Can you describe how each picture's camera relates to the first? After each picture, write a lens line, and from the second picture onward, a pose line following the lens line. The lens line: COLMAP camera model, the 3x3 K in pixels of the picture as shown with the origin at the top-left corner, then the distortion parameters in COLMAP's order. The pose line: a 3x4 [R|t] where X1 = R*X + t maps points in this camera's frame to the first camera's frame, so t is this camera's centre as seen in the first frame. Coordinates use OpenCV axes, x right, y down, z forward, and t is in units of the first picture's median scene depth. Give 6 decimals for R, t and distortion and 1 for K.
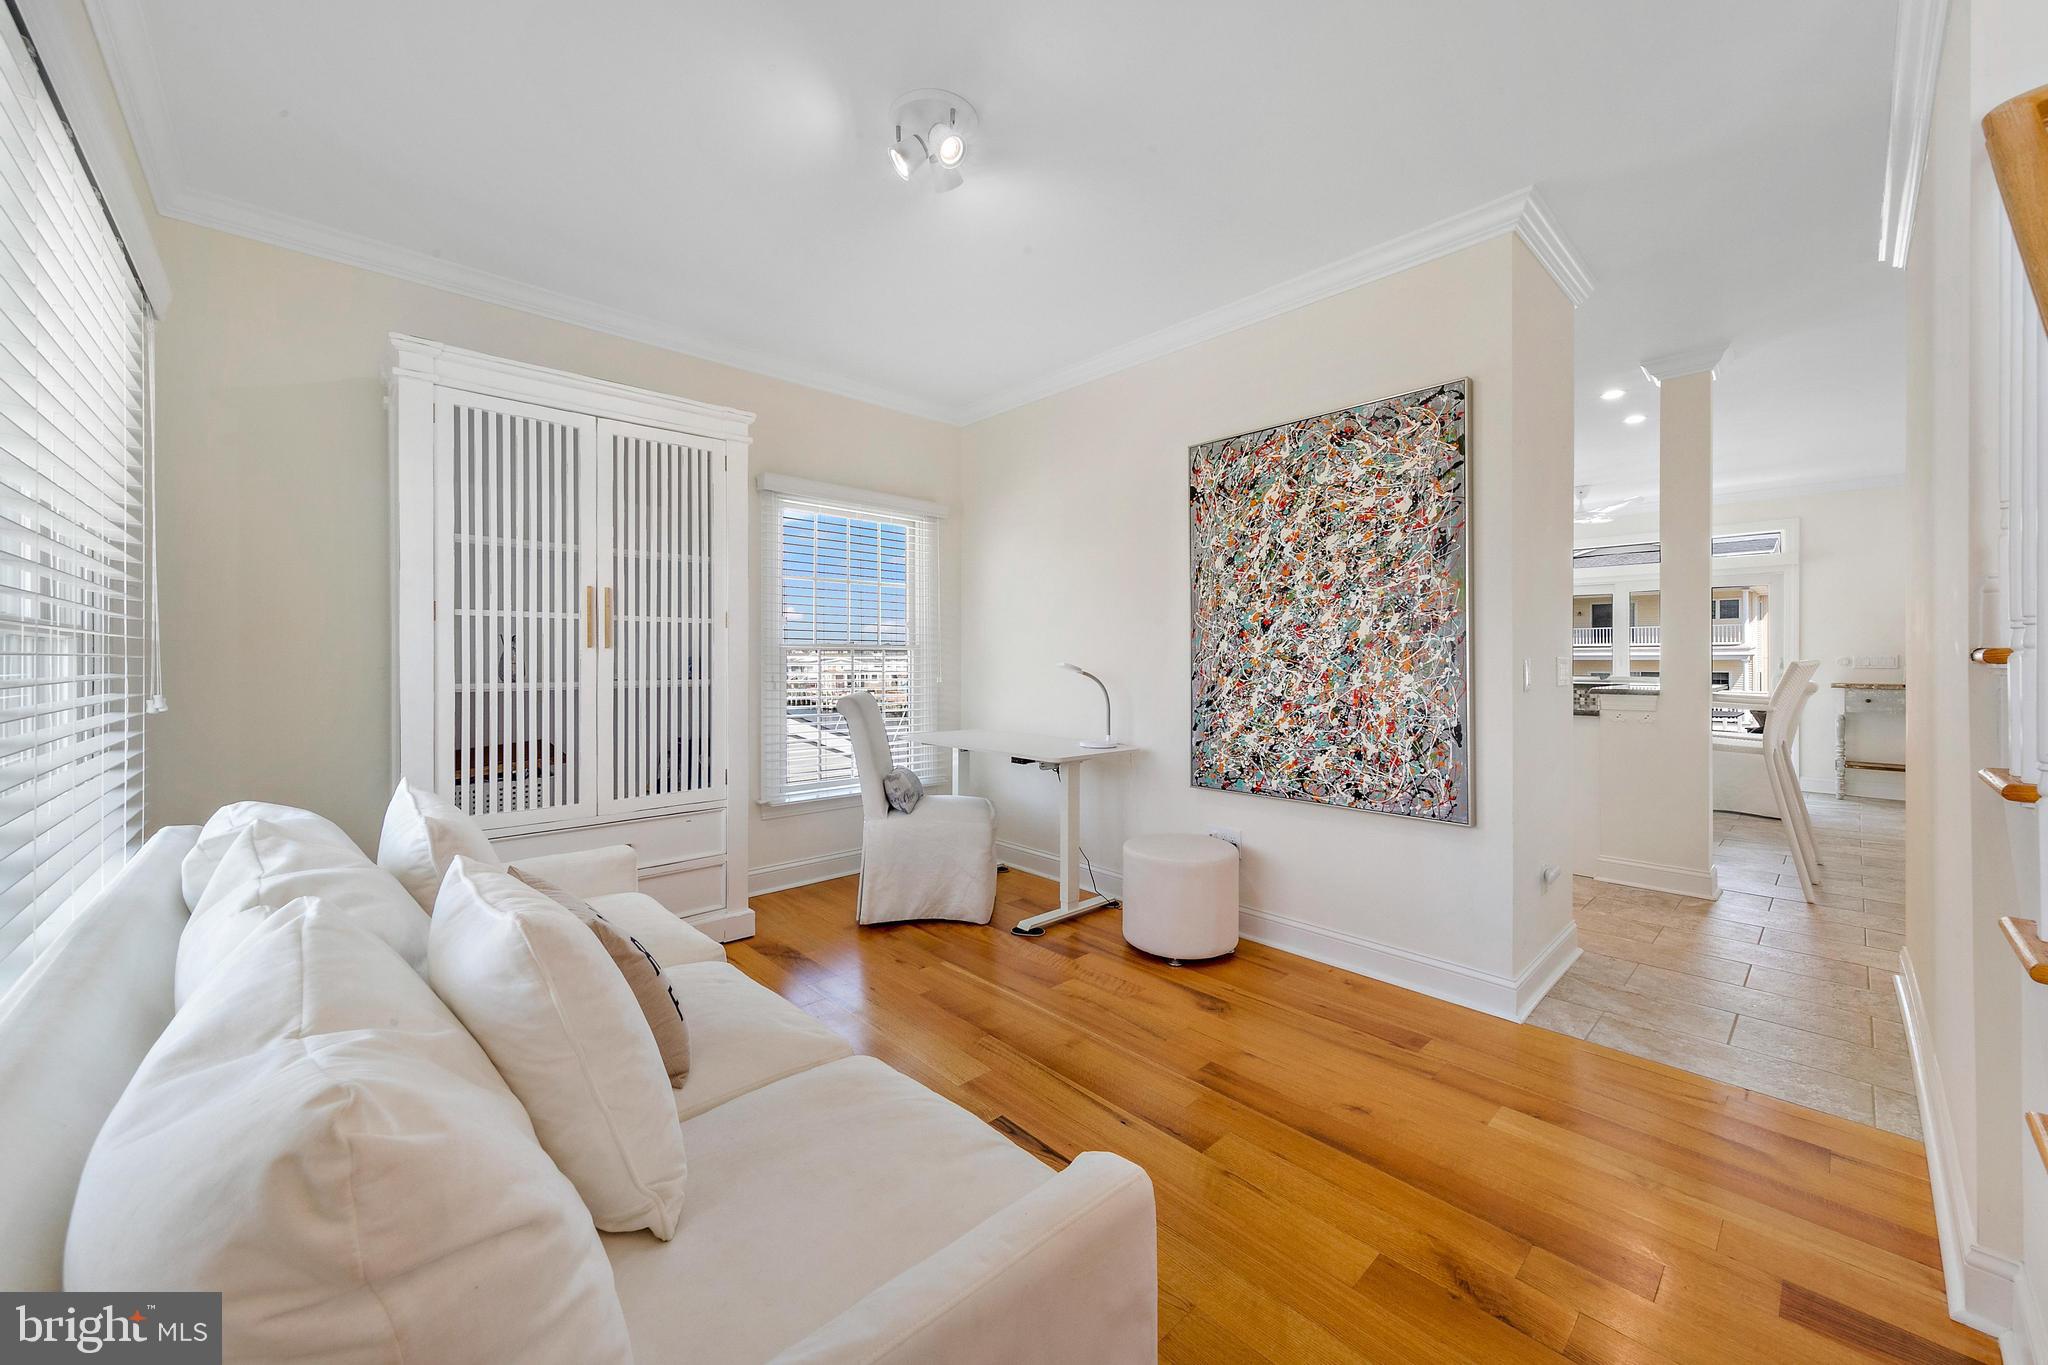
lens RADIAL K [[762.0, 0, 1004.6], [0, 762.0, 660.7], [0, 0, 1]] dist [0.002098, 0.000191]
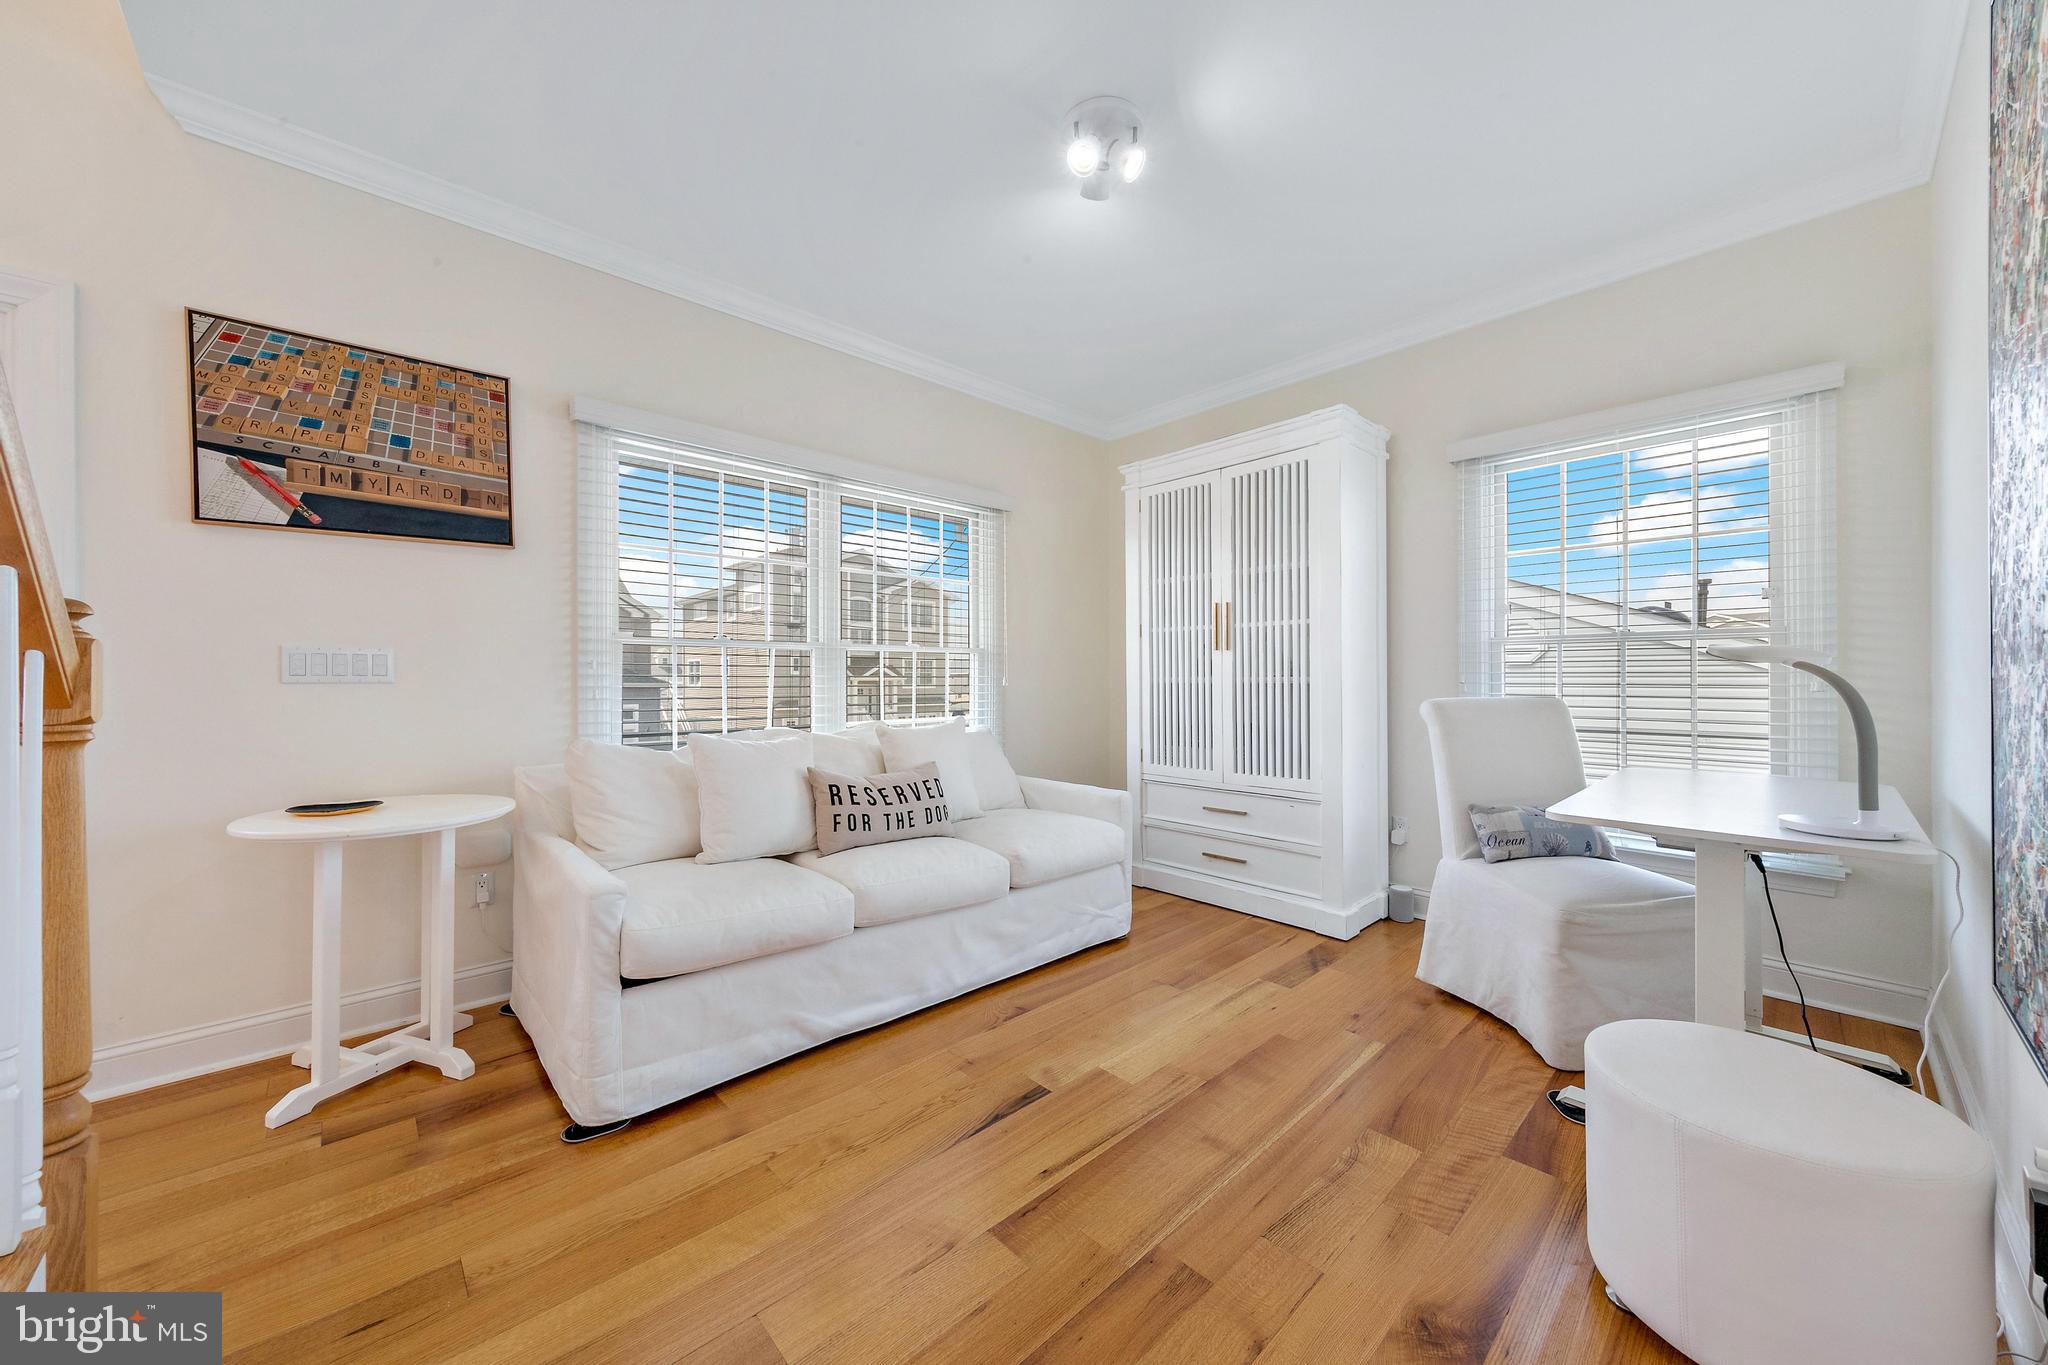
lens RADIAL K [[726.1, 0, 1030.5], [0, 726.1, 679.7], [0, 0, 1]] dist [0.001461, -0.000007]
pose [[0.016993, 0.001960, -0.999854, 0.677578], [-0.001646, 0.999997, 0.001933, 0.030239], [0.999854, 0.001613, 0.016996, 0.668412]]
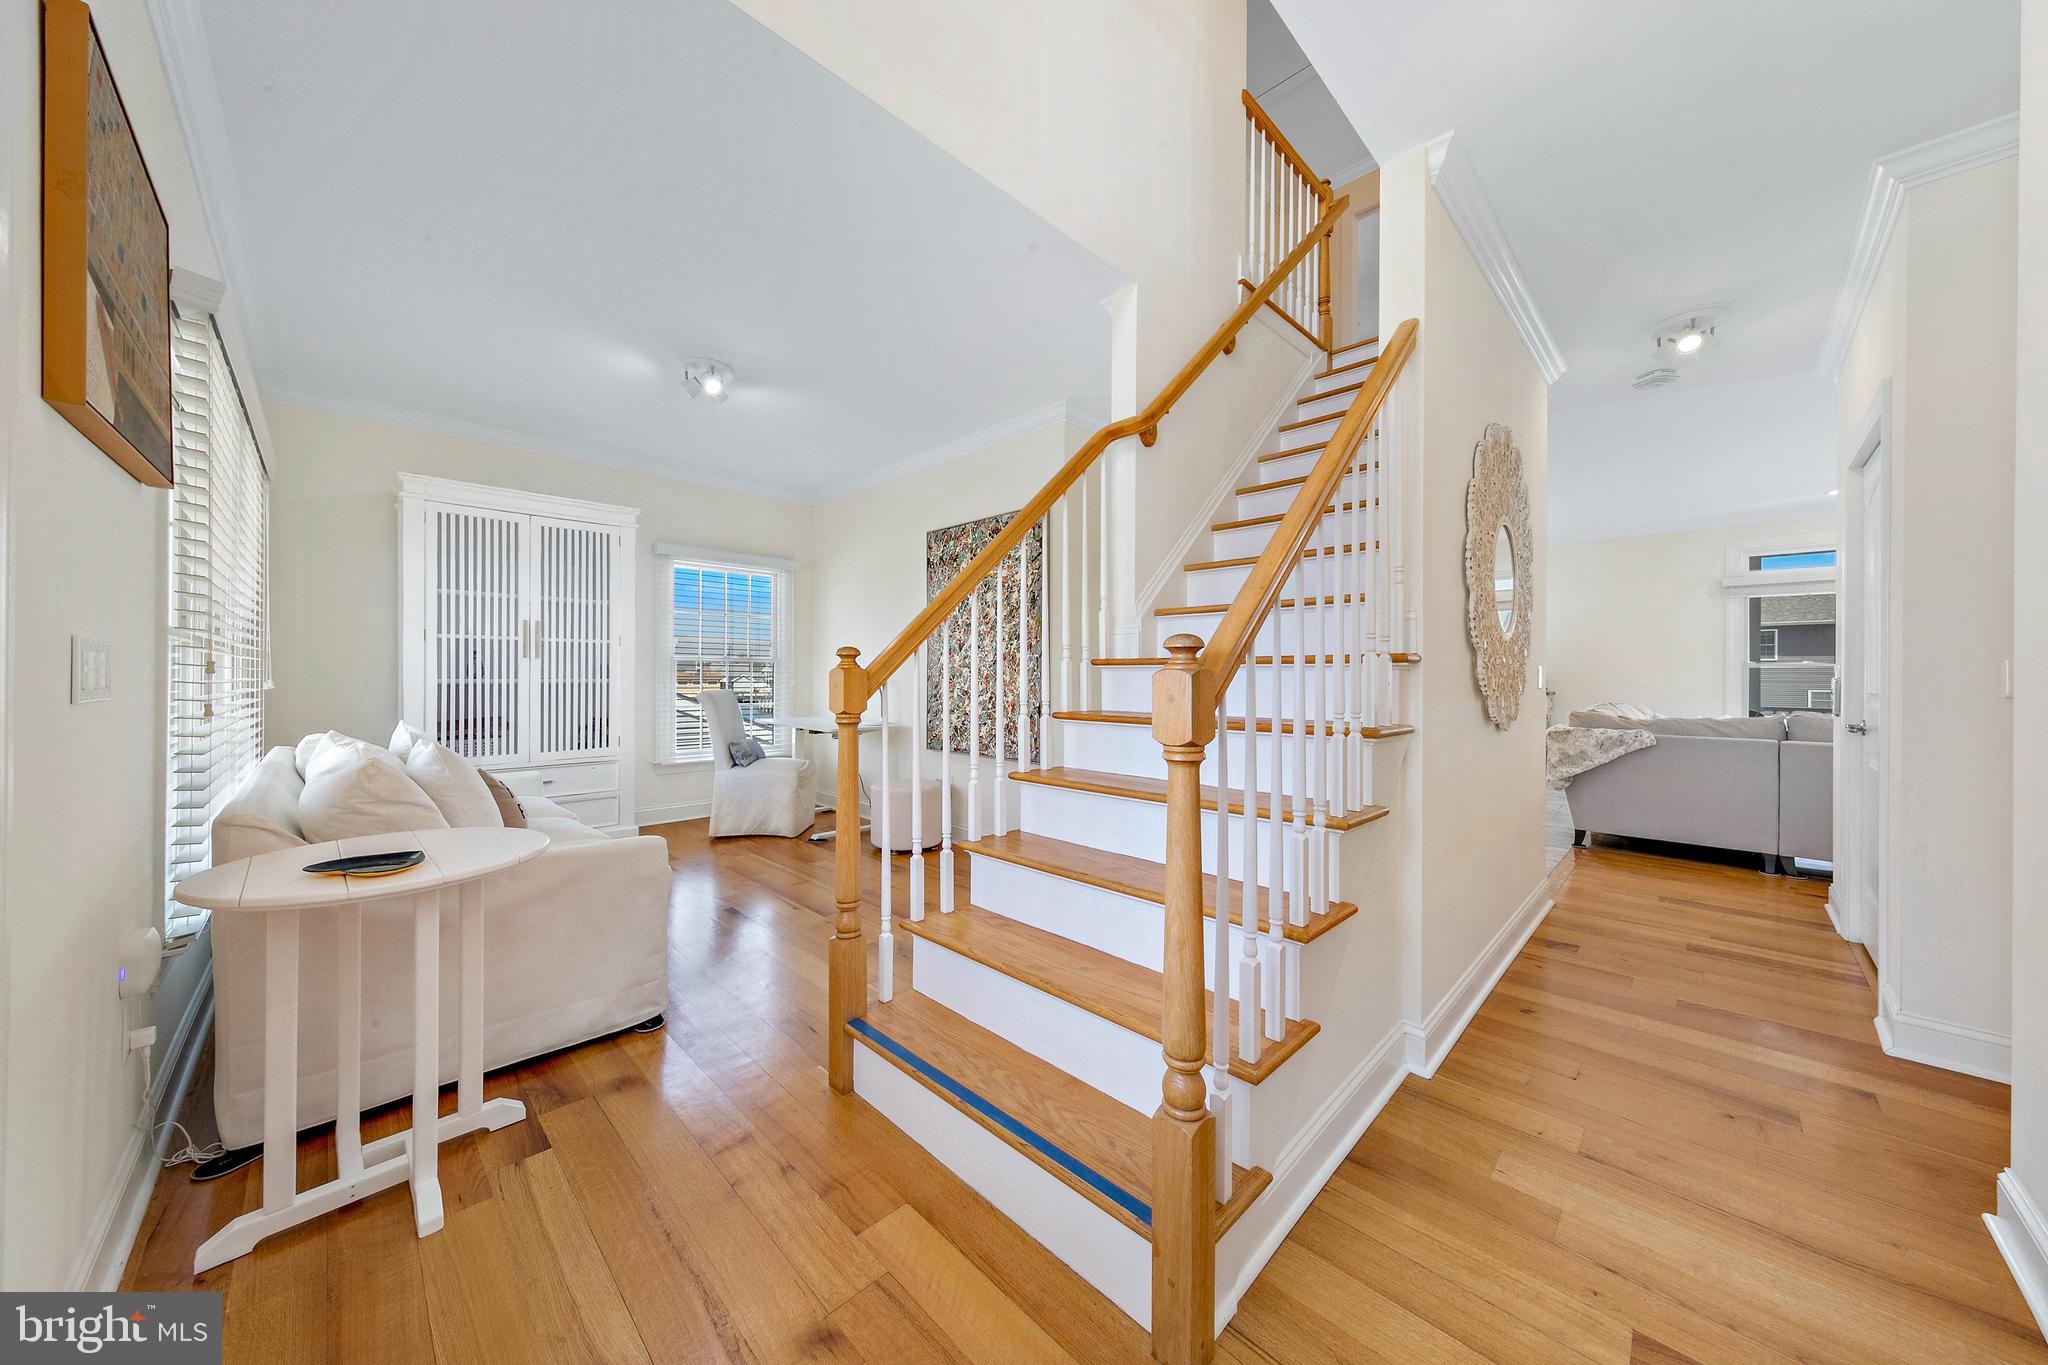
lens RADIAL K [[696.6, 0, 1014.9], [0, 696.6, 675.7], [0, 0, 1]] dist [-0.001303, -0.000049]
pose [[0.999122, 0.004584, 0.041655, 0.436311], [-0.004531, 0.999989, -0.001376, 0.018337], [-0.041661, 0.001186, 0.999131, -0.522597]]
